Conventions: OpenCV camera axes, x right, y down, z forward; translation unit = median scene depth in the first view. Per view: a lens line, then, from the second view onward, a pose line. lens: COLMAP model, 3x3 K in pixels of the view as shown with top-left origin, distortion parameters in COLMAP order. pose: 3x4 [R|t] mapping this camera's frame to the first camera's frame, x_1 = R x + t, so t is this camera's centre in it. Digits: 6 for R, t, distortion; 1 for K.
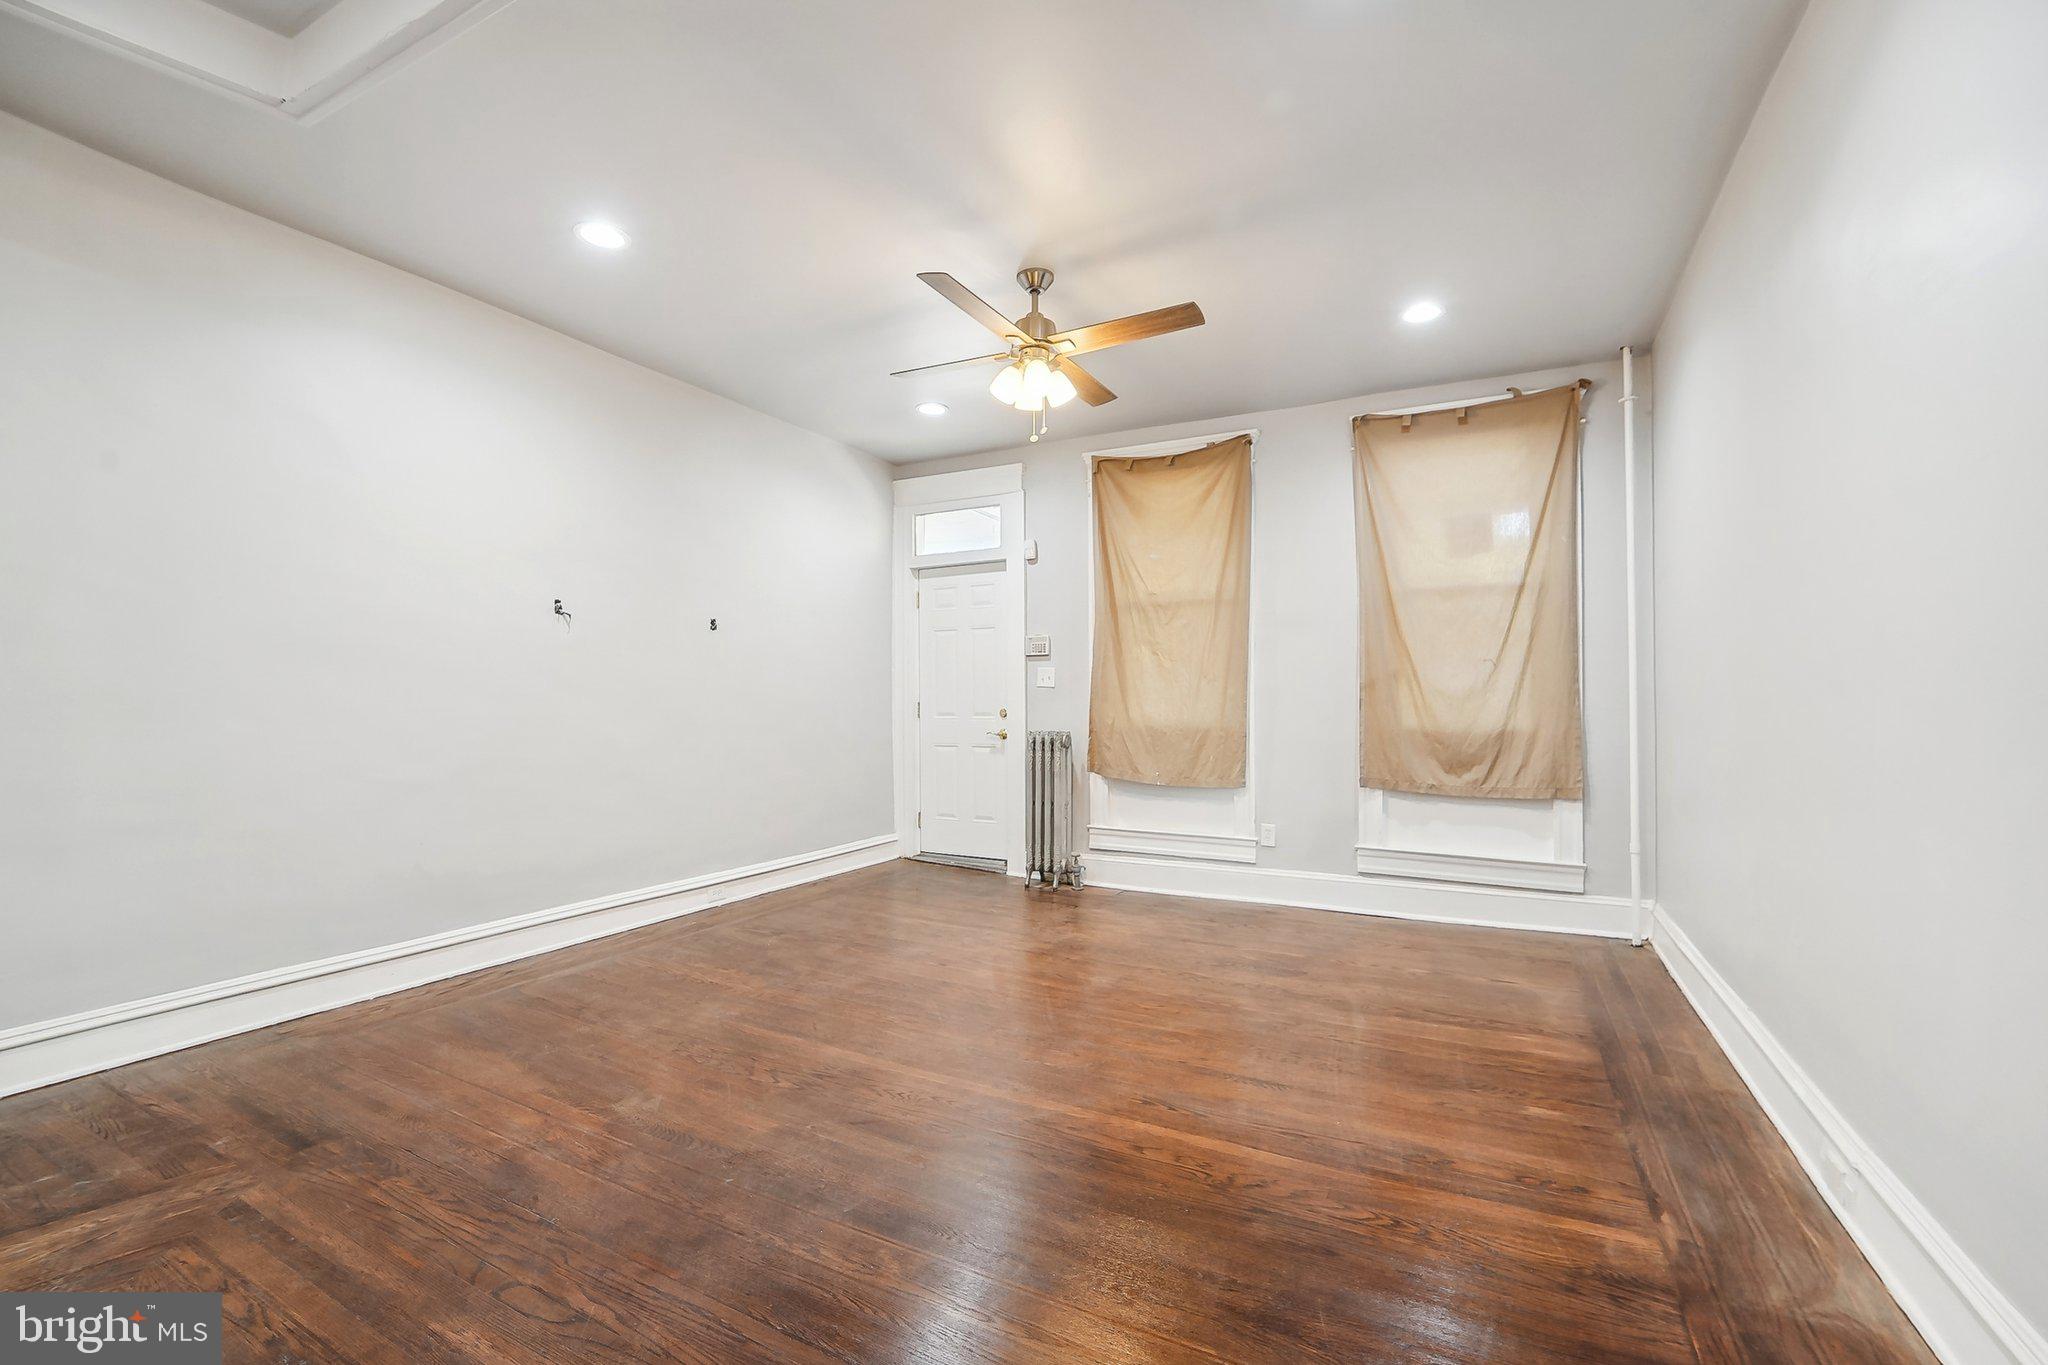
lens RADIAL K [[851.7, 0, 1015.8], [0, 851.7, 697.6], [0, 0, 1]] dist [-0.013316, -0.000280]
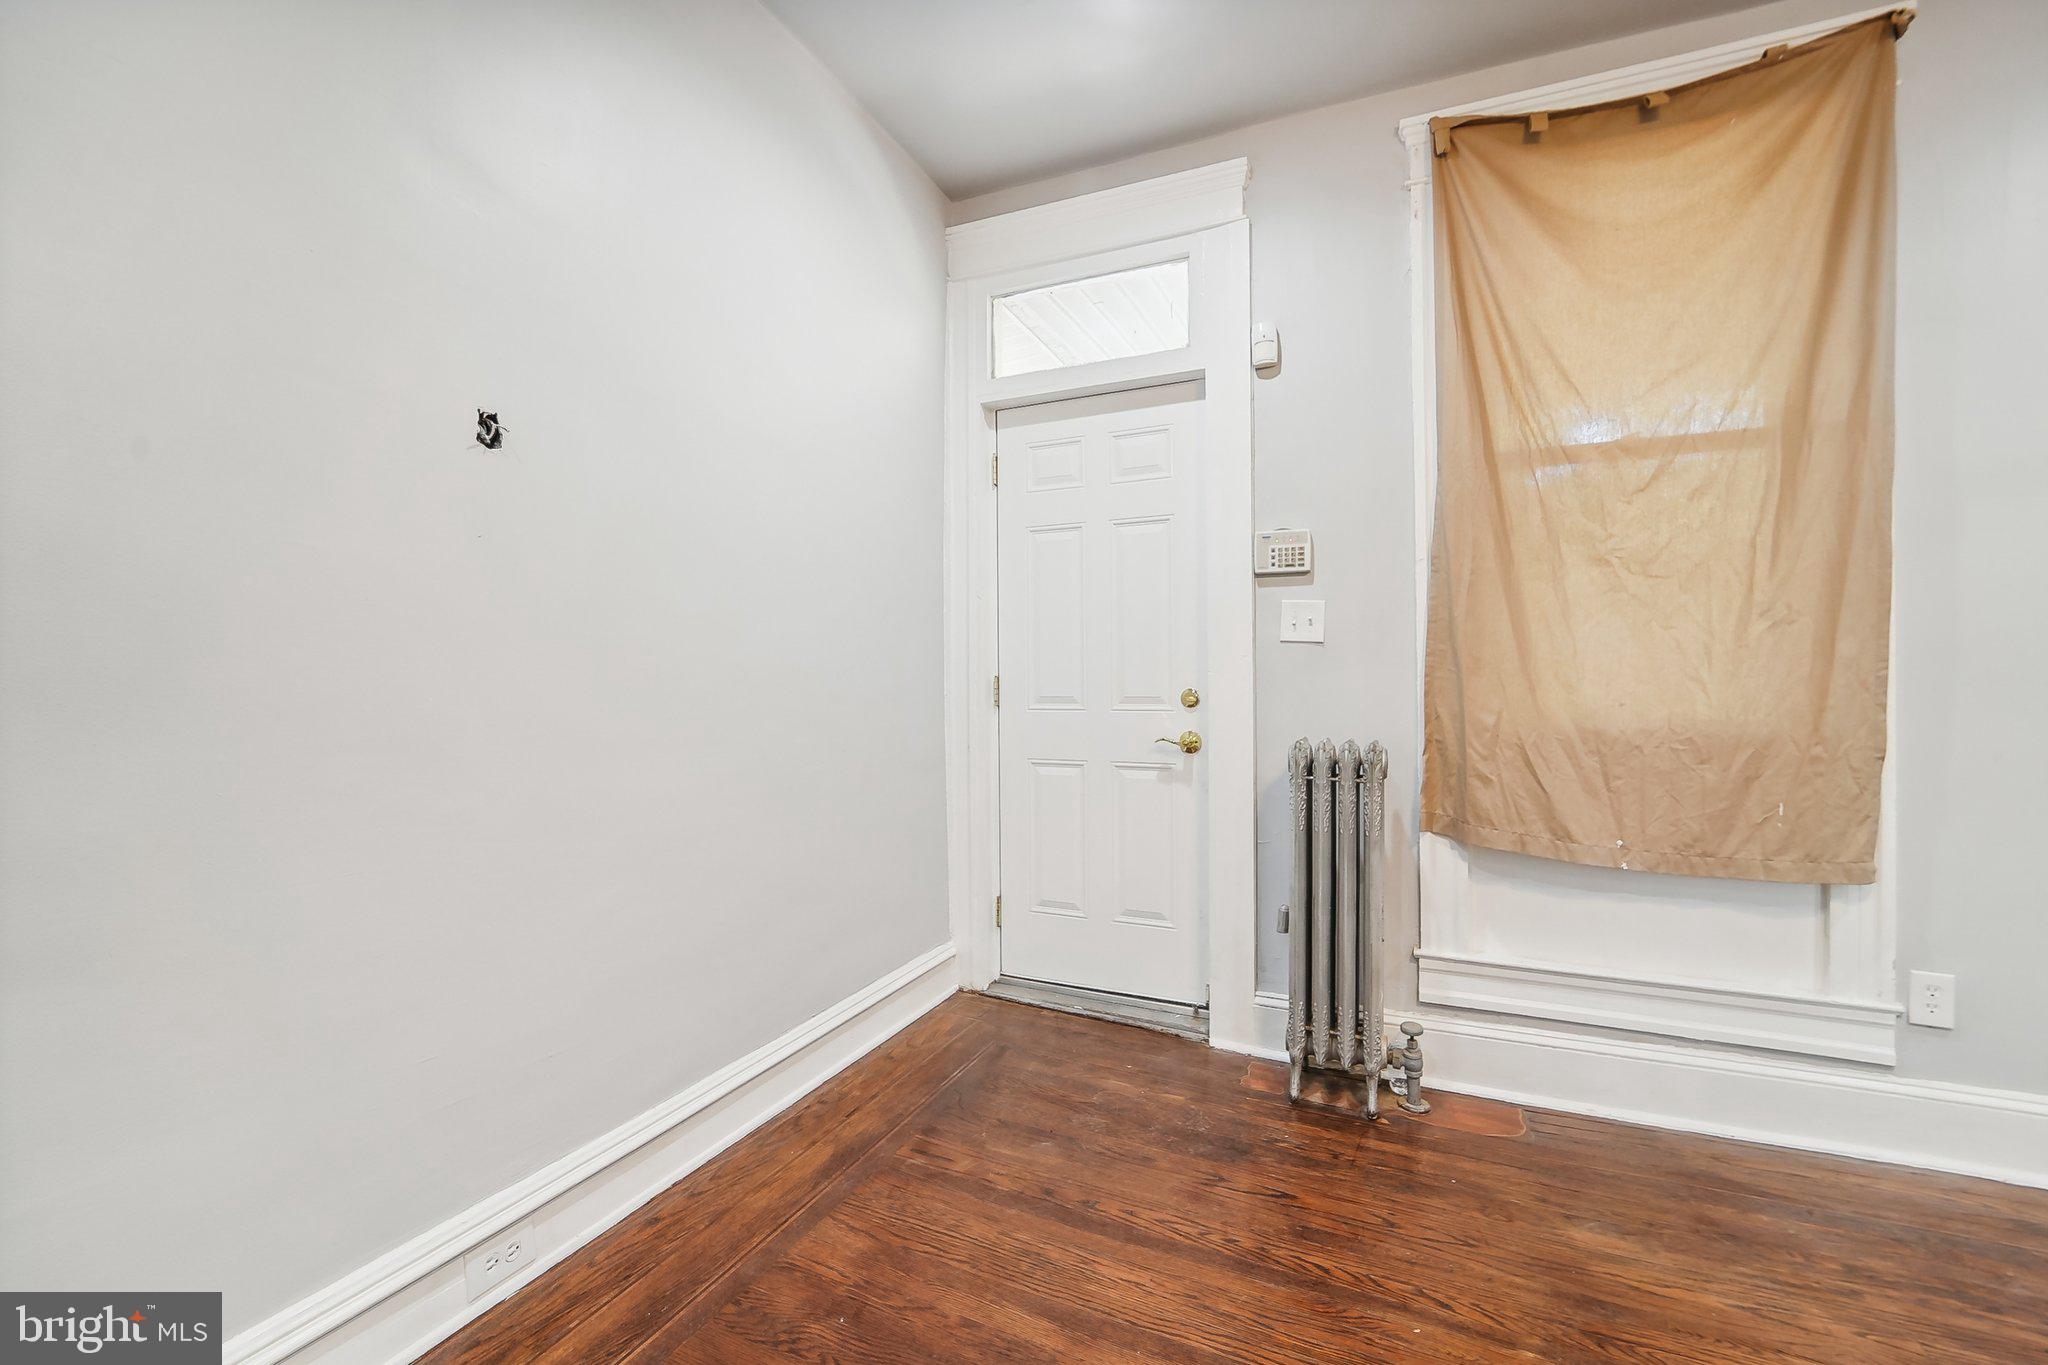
lens RADIAL K [[851.7, 0, 1030.1], [0, 851.7, 680.4], [0, 0, 1]] dist [-0.013316, -0.000280]
pose [[0.997046, 0.001692, 0.076782, -0.151953], [-0.001879, 0.999995, 0.002362, 0.007700], [-0.076778, -0.002500, 0.997045, 0.574525]]
